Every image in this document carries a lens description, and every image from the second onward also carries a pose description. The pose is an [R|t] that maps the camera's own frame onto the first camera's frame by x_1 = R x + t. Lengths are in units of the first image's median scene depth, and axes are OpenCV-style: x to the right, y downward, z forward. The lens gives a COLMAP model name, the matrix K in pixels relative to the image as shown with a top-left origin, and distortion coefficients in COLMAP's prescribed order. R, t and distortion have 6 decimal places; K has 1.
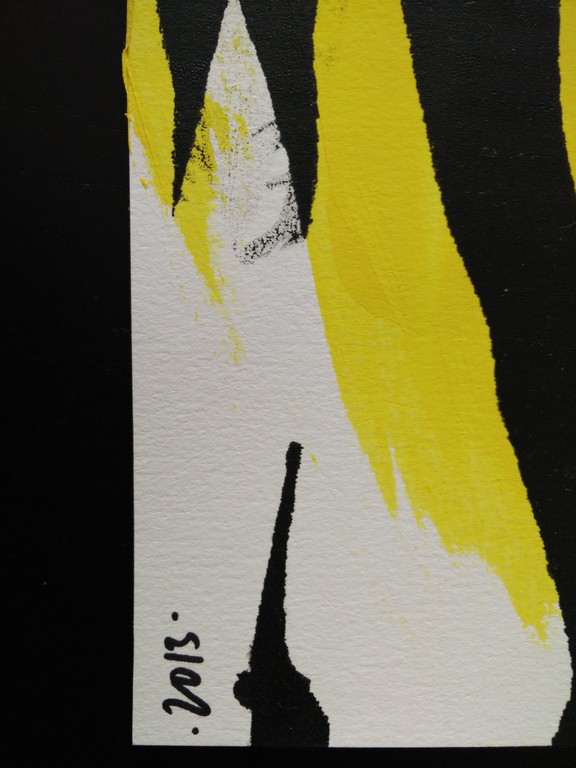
lens RADIAL K [[308.2, 0, 284.0], [0, 308.2, 379.4], [0, 0, 1]] dist [-0.001432, -0.003932]
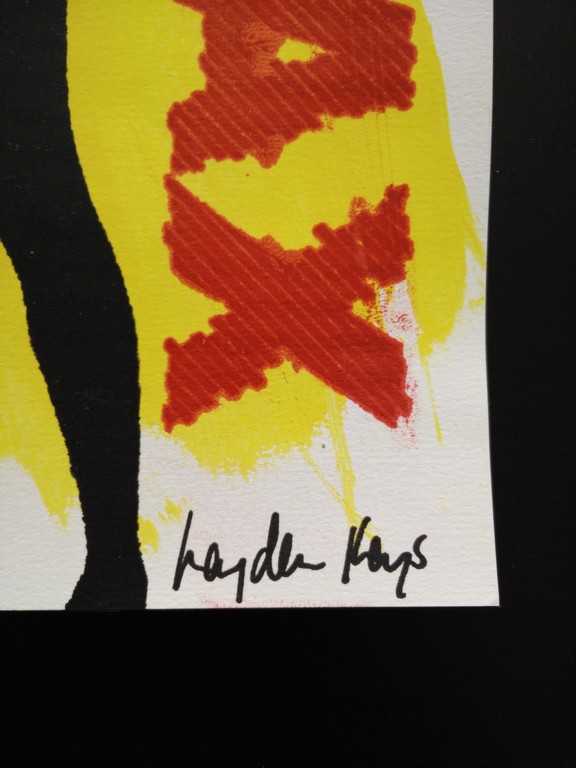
lens RADIAL K [[308.2, 0, 287.8], [0, 308.2, 382.3], [0, 0, 1]] dist [-0.001432, -0.003932]
pose [[0.999305, -0.012684, 0.035045, 1.728003], [0.013001, 0.999877, -0.008819, 0.276154], [-0.034929, 0.009268, 0.999347, -0.313954]]
